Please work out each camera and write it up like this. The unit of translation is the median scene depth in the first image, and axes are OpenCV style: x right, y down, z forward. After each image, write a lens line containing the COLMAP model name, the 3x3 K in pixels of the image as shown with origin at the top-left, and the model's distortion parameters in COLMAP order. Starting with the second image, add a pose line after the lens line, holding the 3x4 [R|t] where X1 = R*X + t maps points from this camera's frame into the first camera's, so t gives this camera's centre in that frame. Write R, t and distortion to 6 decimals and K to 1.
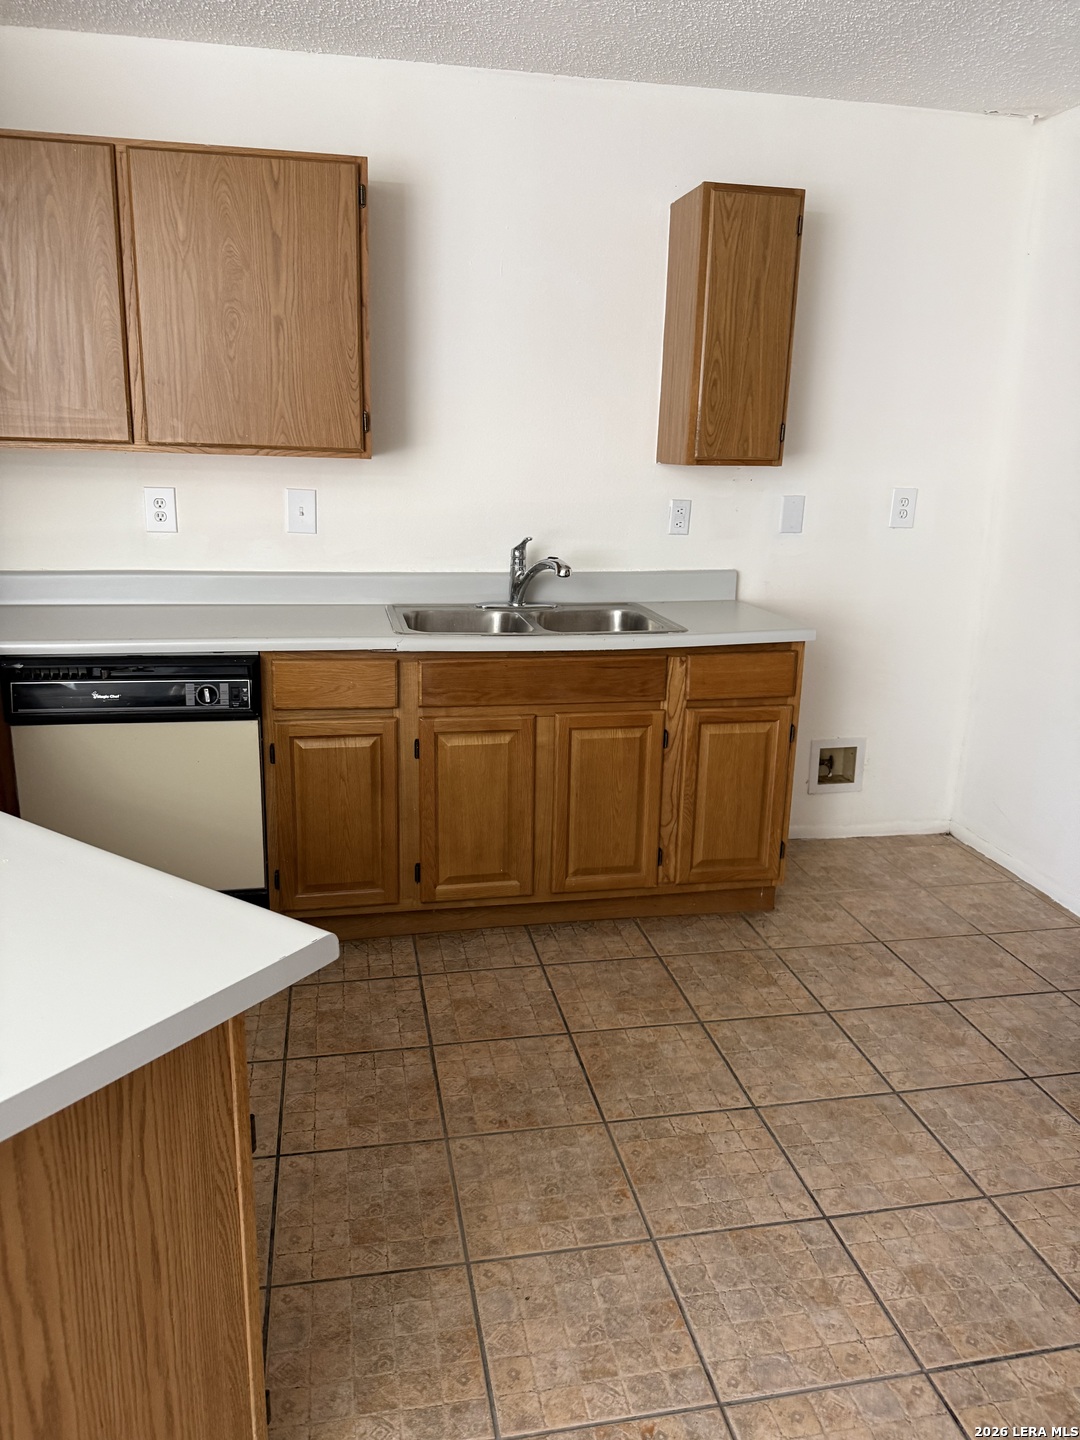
lens RADIAL K [[1029.3, 0, 541.8], [0, 1029.3, 747.9], [0, 0, 1]] dist [0.065806, -0.088408]
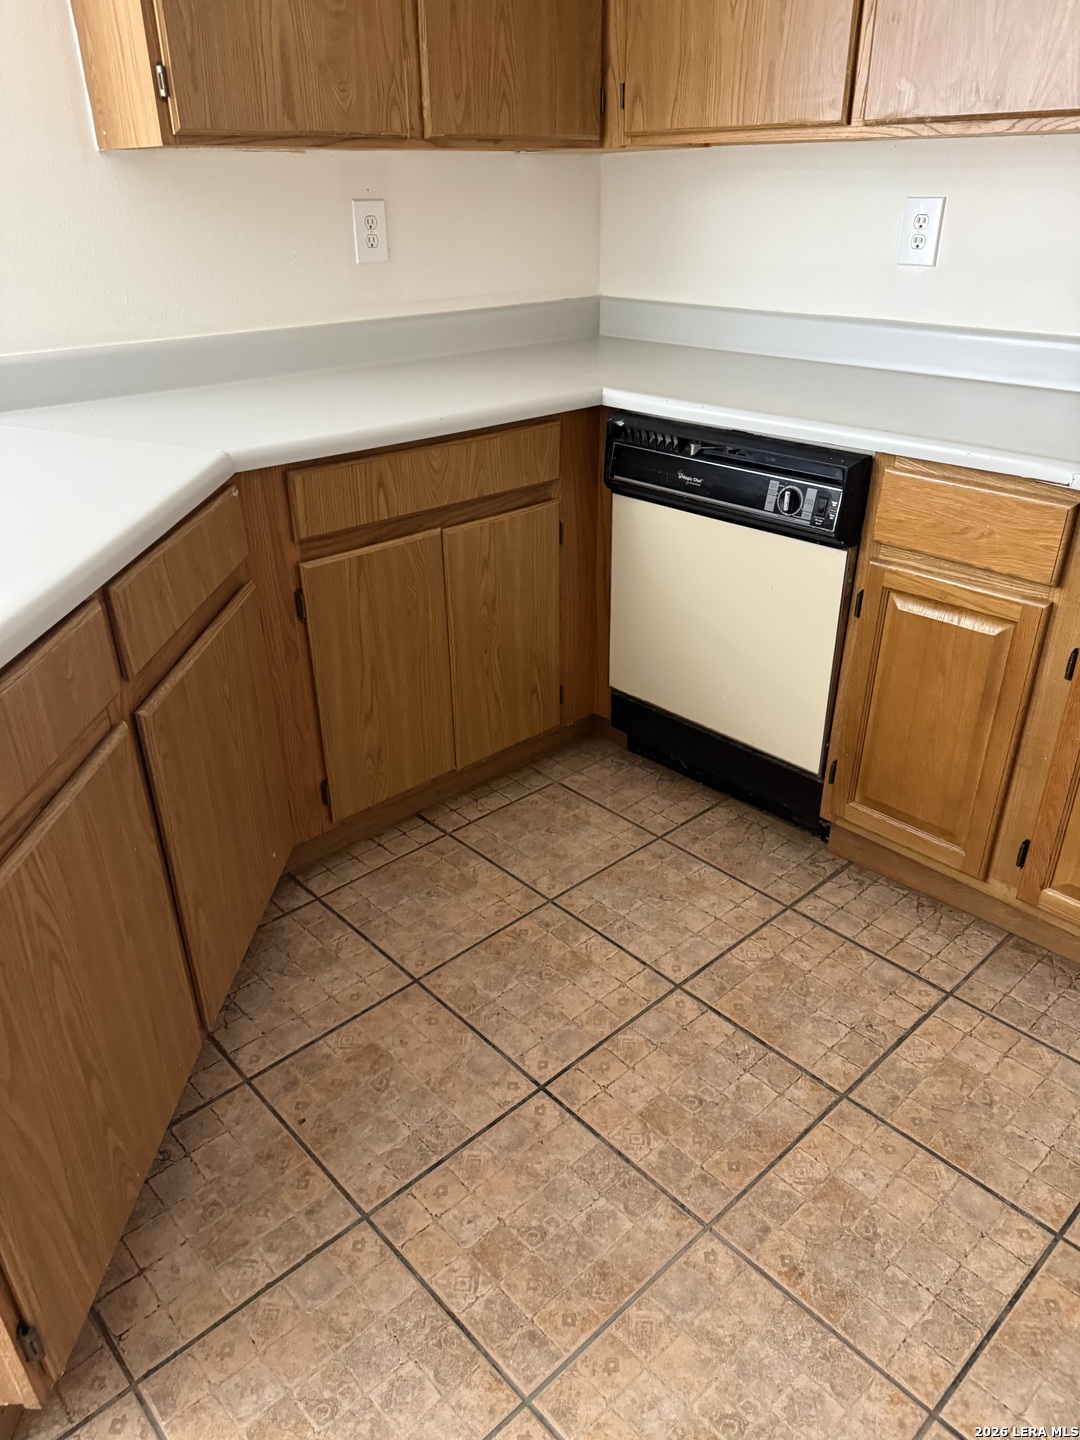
lens RADIAL K [[1029.3, 0, 541.8], [0, 1029.3, 747.9], [0, 0, 1]] dist [0.065806, -0.088408]
pose [[0.519791, 0.380560, -0.764847, 0.213118], [-0.218033, 0.924745, 0.311943, -0.081384], [0.826002, 0.004617, 0.563649, 0.459045]]
